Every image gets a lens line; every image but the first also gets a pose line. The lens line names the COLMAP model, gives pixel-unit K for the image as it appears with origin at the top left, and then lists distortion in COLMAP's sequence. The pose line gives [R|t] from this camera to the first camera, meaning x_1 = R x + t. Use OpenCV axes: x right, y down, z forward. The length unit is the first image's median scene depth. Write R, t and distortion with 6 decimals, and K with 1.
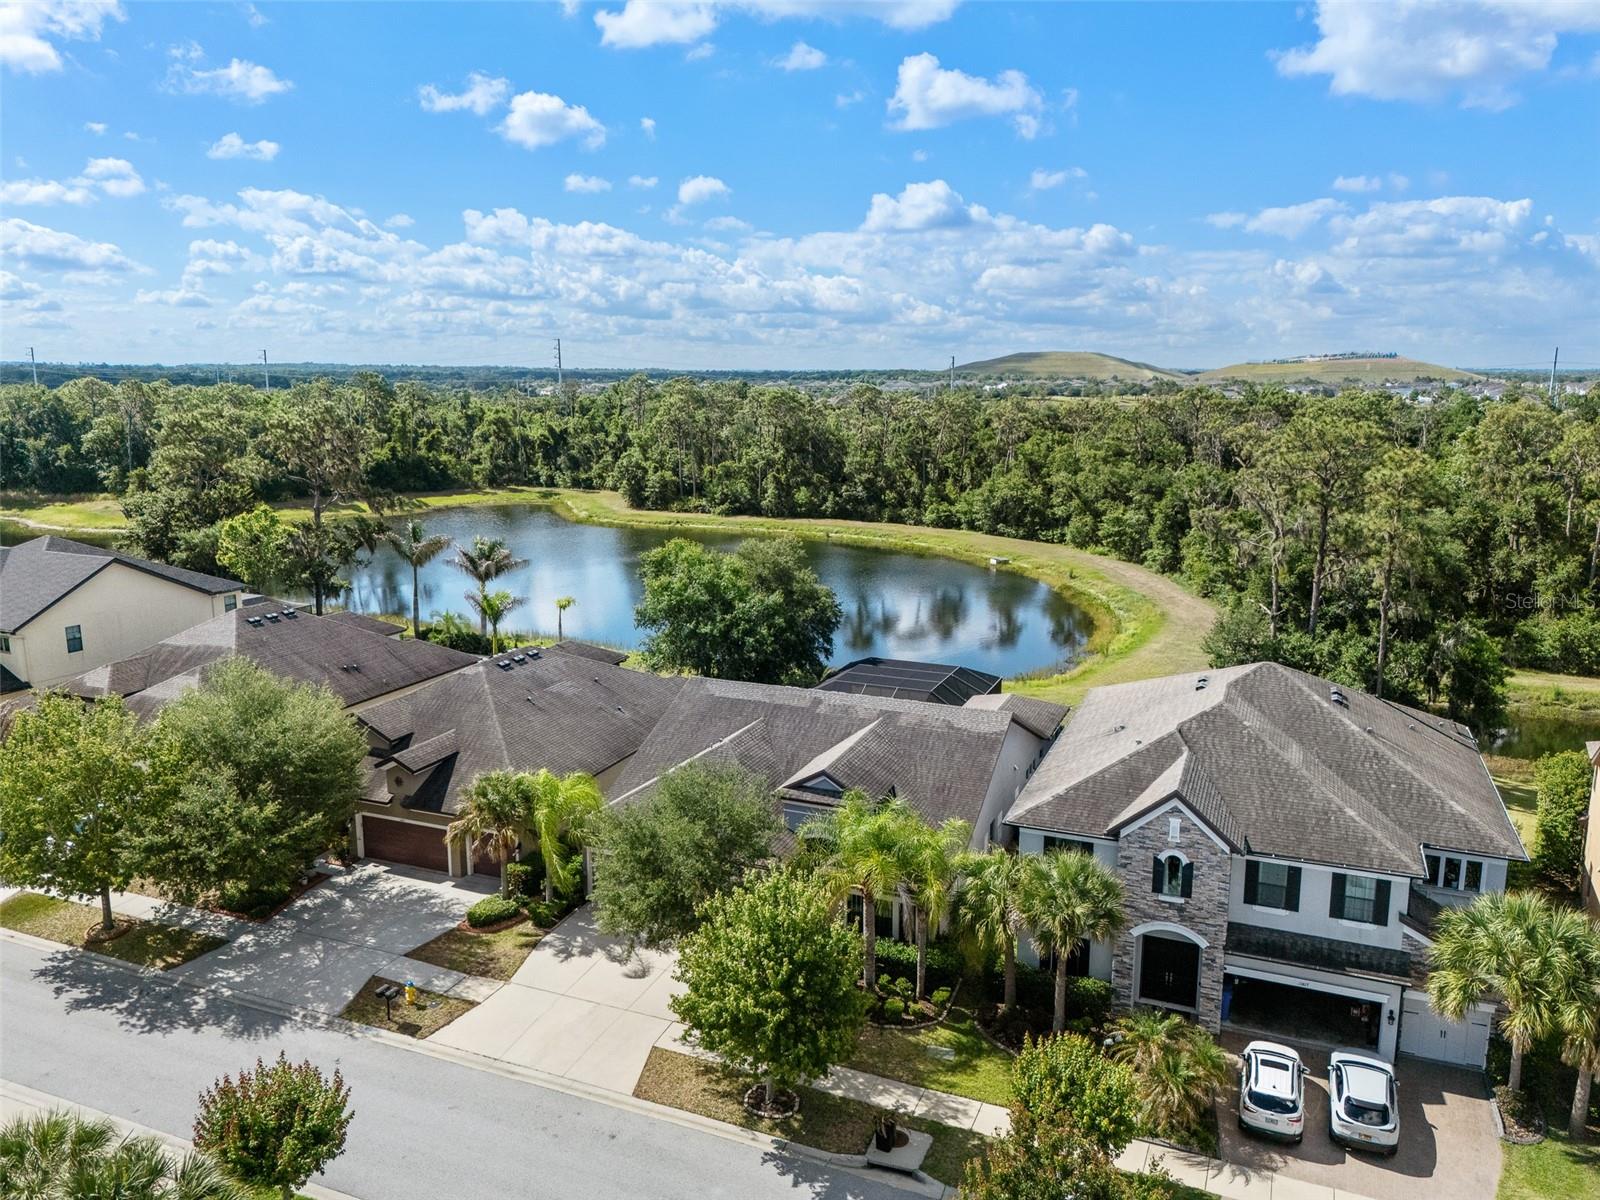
lens RADIAL K [[1190.3, 0, 771.8], [0, 1190.3, 603.8], [0, 0, 1]] dist [0.076394, -0.071537]
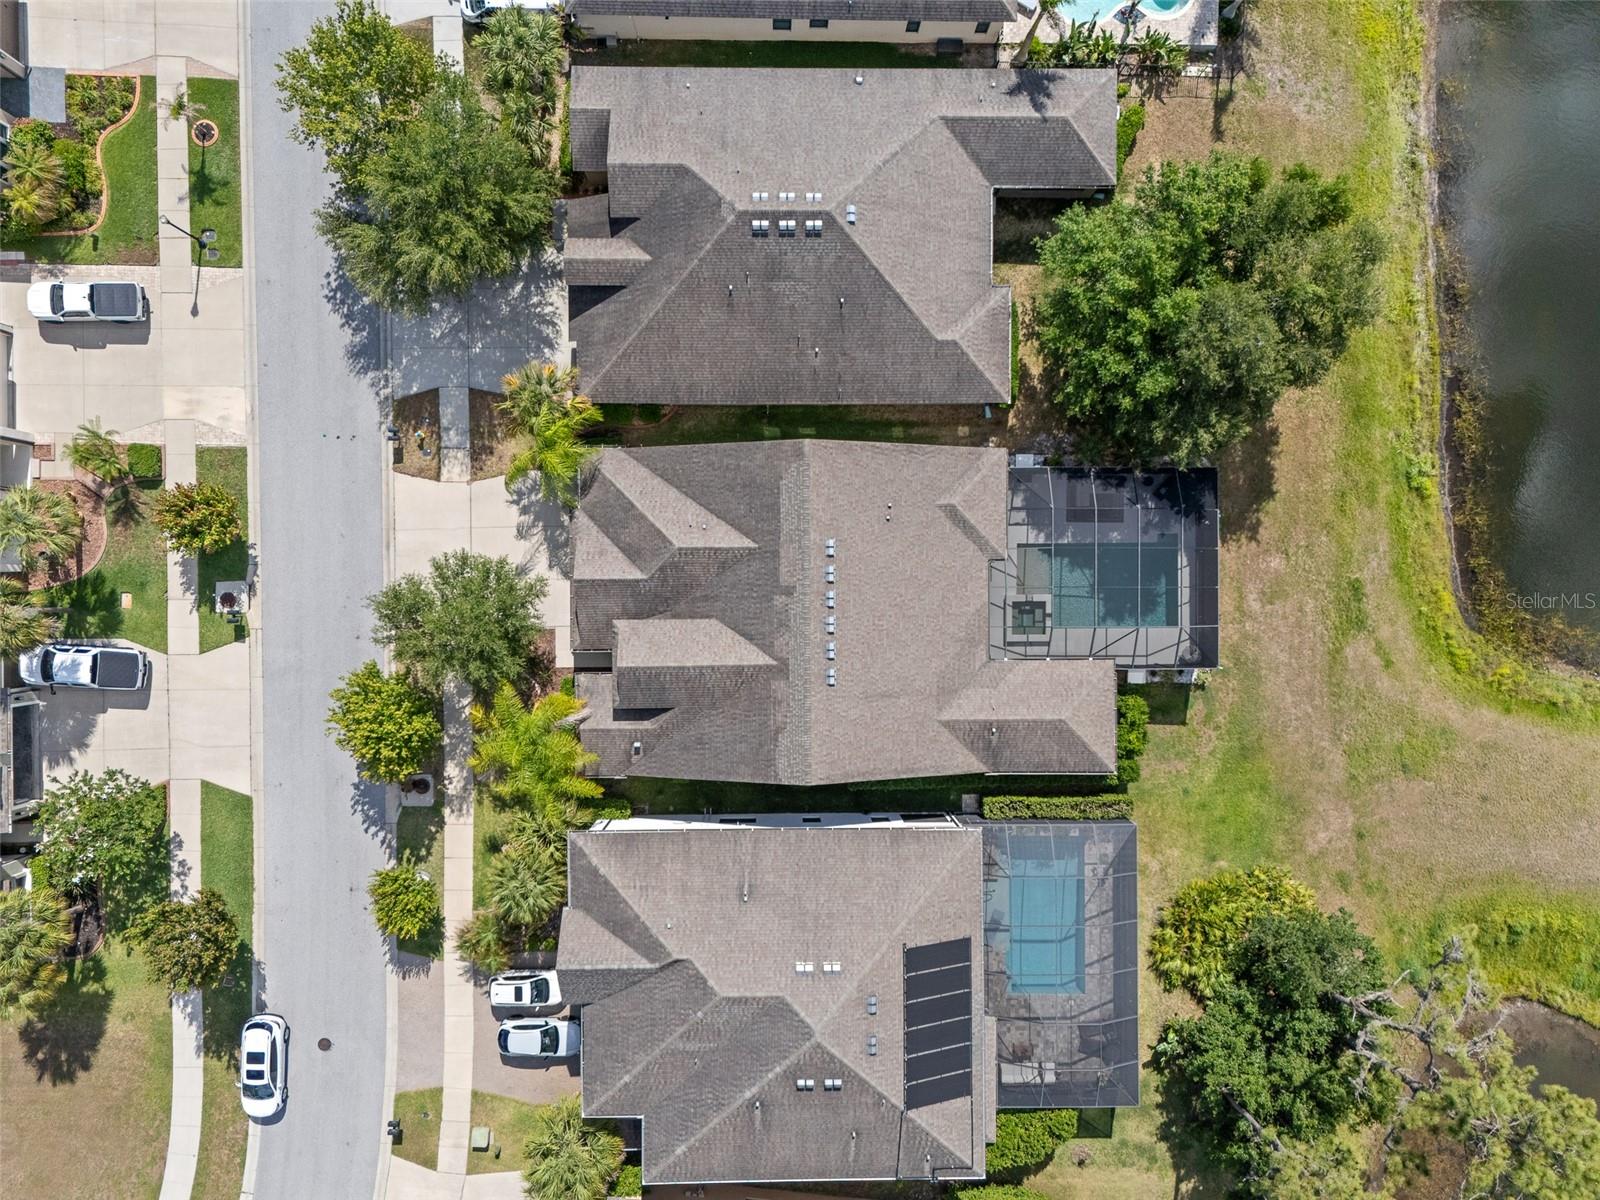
lens RADIAL K [[1190.3, 0, 771.8], [0, 1190.3, 603.8], [0, 0, 1]] dist [0.076394, -0.071537]
pose [[0.400520, 0.916273, -0.005294, 0.053882], [-0.149907, 0.071224, 0.986131, -0.999994], [0.903942, -0.394172, 0.165883, 0.930767]]
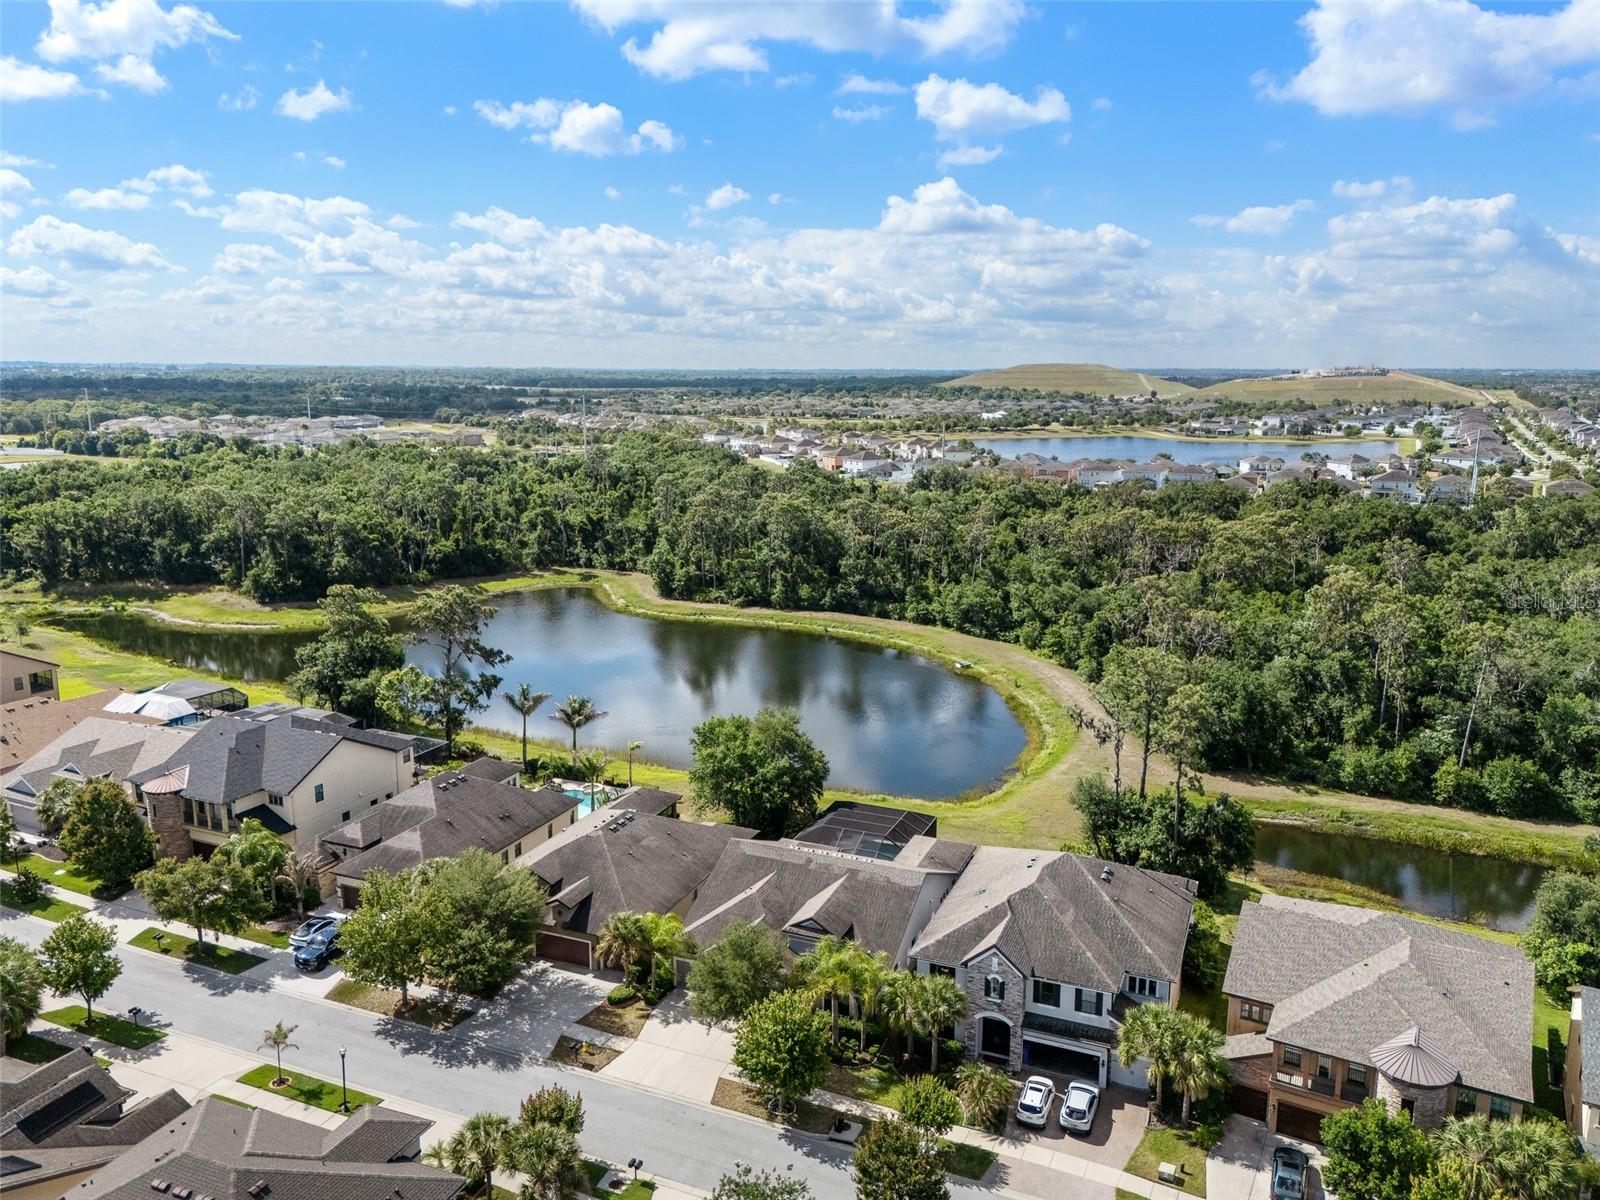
lens RADIAL K [[1190.3, 0, 771.8], [0, 1190.3, 603.8], [0, 0, 1]] dist [0.076394, -0.071537]
pose [[0.999985, 0.001920, -0.005151, -0.006658], [-0.001894, 0.999986, 0.004950, -0.317169], [0.005160, -0.004940, 0.999974, -0.728545]]
